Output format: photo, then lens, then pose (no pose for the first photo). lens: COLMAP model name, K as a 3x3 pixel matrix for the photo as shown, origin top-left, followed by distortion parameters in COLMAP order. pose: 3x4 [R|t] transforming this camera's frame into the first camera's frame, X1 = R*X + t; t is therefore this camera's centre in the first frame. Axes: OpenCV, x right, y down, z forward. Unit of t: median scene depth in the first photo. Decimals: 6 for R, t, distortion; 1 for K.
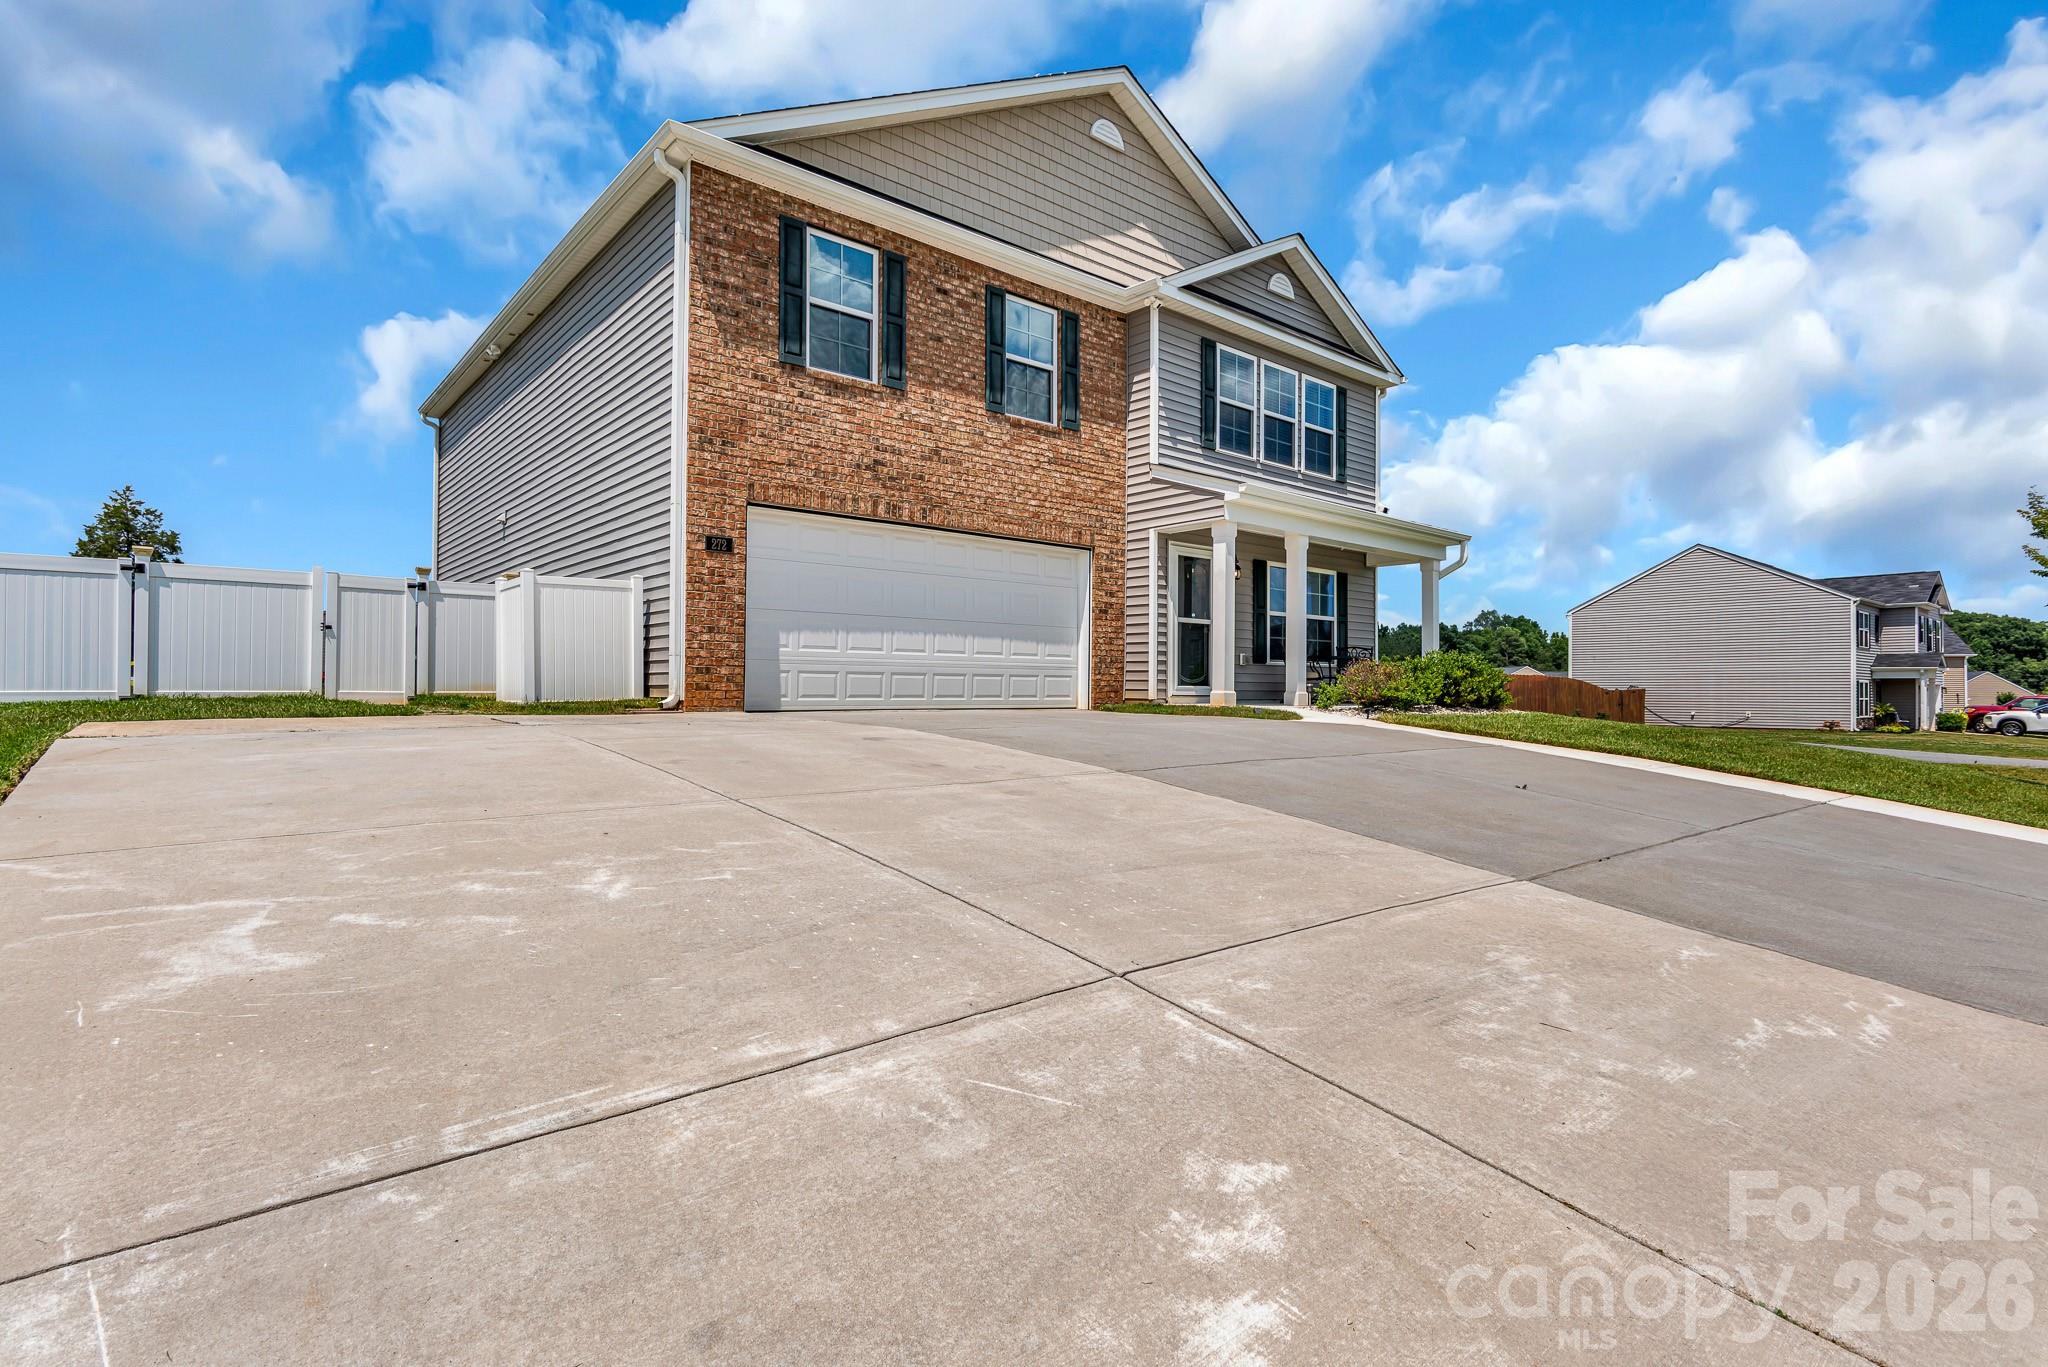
lens RADIAL K [[1004.1, 0, 1018.1], [0, 1004.1, 676.5], [0, 0, 1]] dist [0.003759, 0.000783]
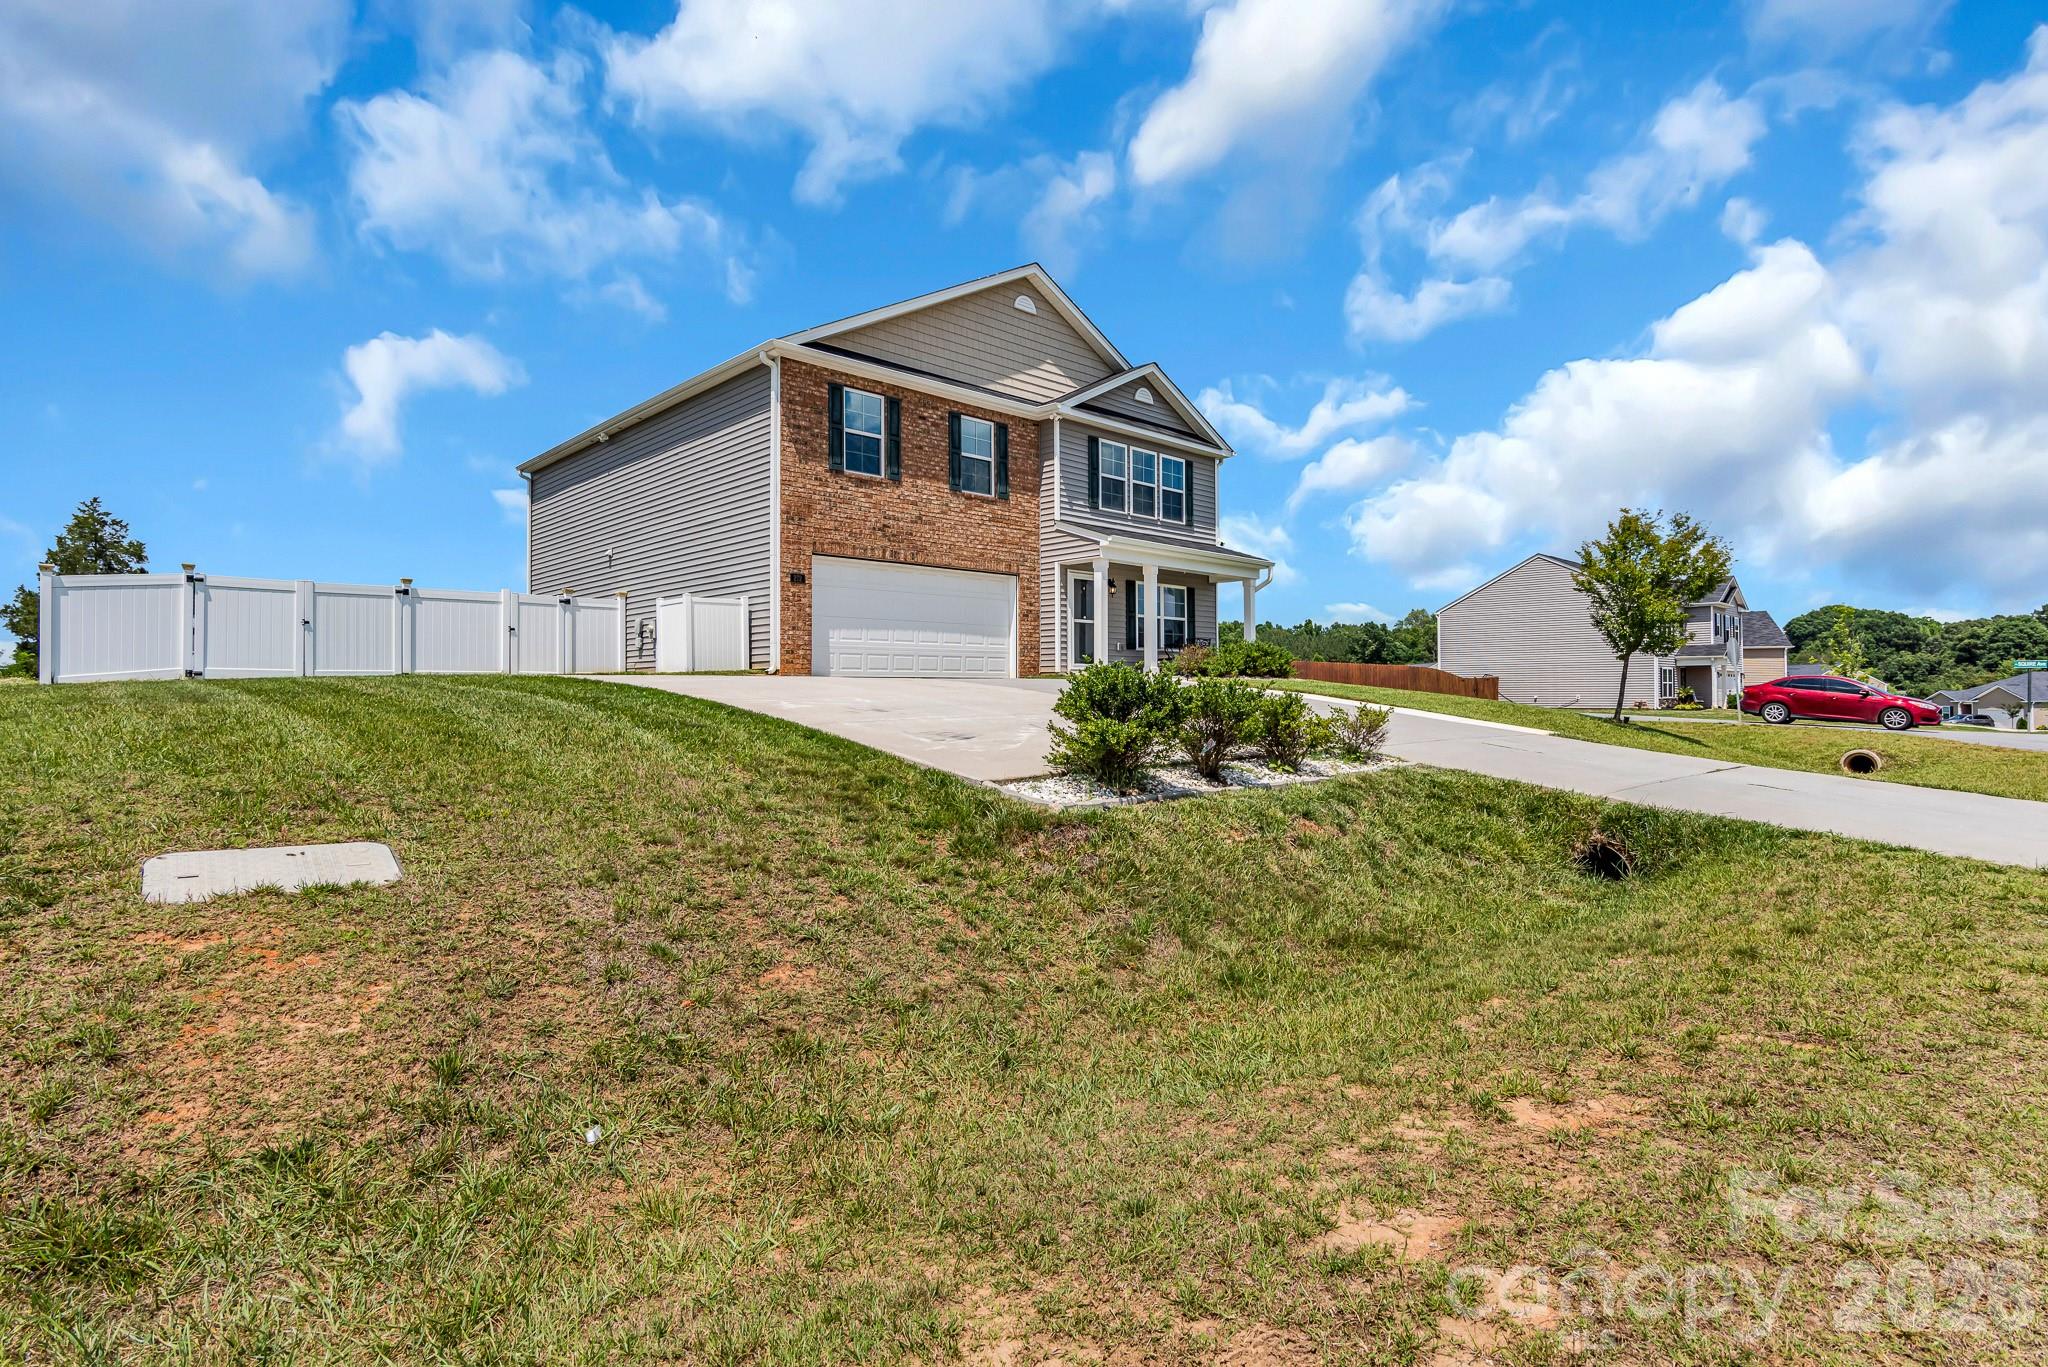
lens RADIAL K [[1043.5, 0, 1020.0], [0, 1043.5, 703.2], [0, 0, 1]] dist [0.003687, 0.000874]
pose [[0.999990, -0.004451, 0.000022, 0.001927], [0.004451, 0.999990, -0.000103, 0.001860], [-0.000021, 0.000103, 1.000000, -0.015777]]
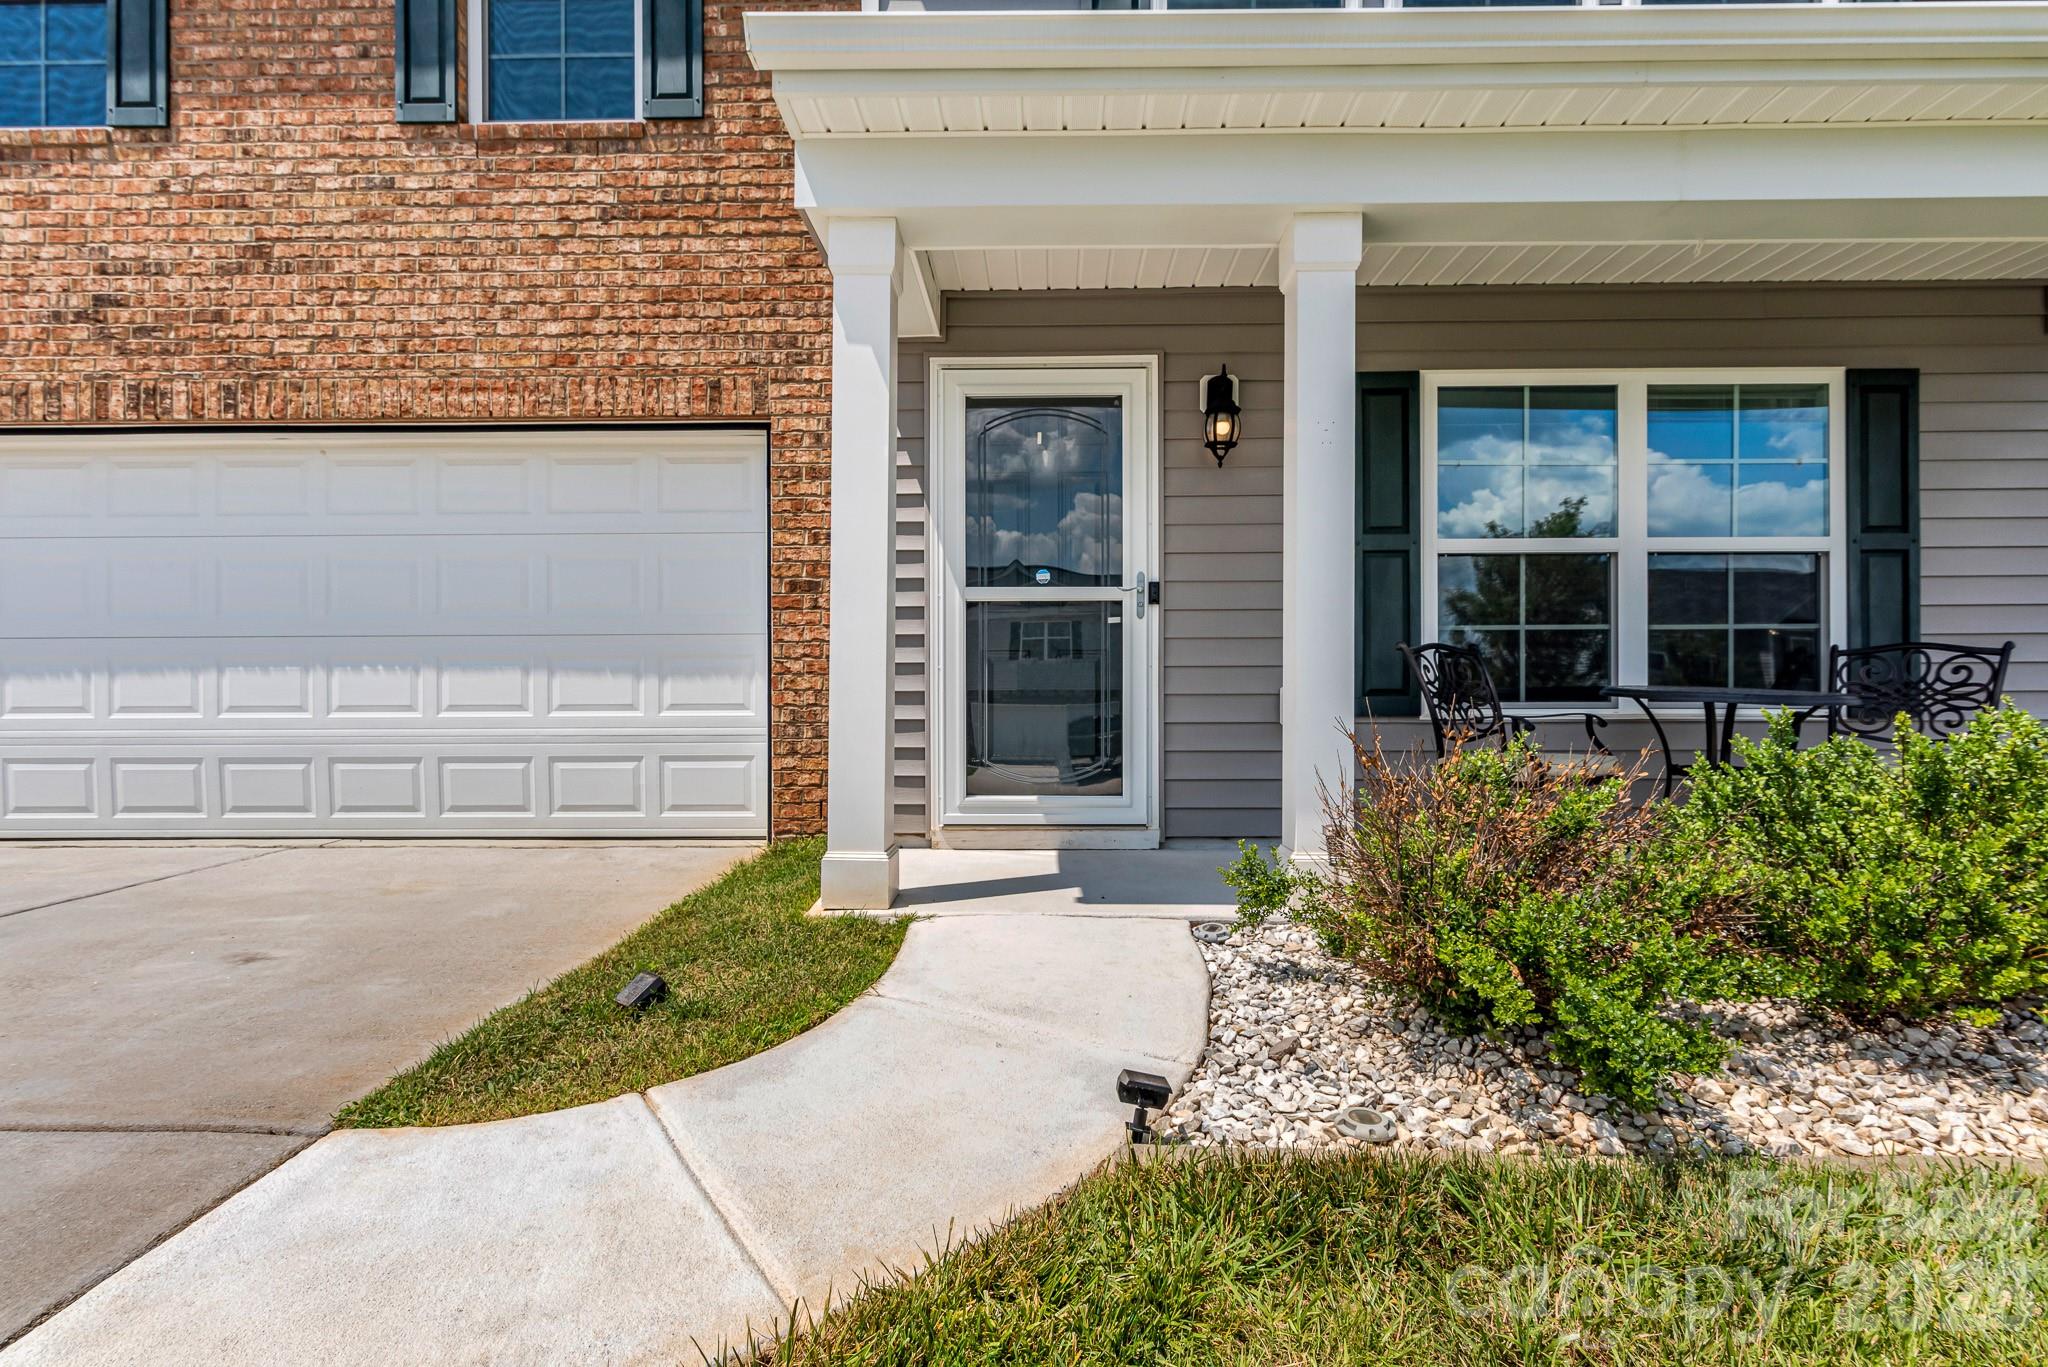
lens RADIAL K [[1004.1, 0, 1024.5], [0, 1004.1, 696.5], [0, 0, 1]] dist [0.003759, 0.000783]
pose [[0.746833, -0.004742, -0.664995, 0.616561], [0.015261, 0.999833, 0.010009, -0.041808], [0.664837, -0.017623, 0.746781, 1.212806]]
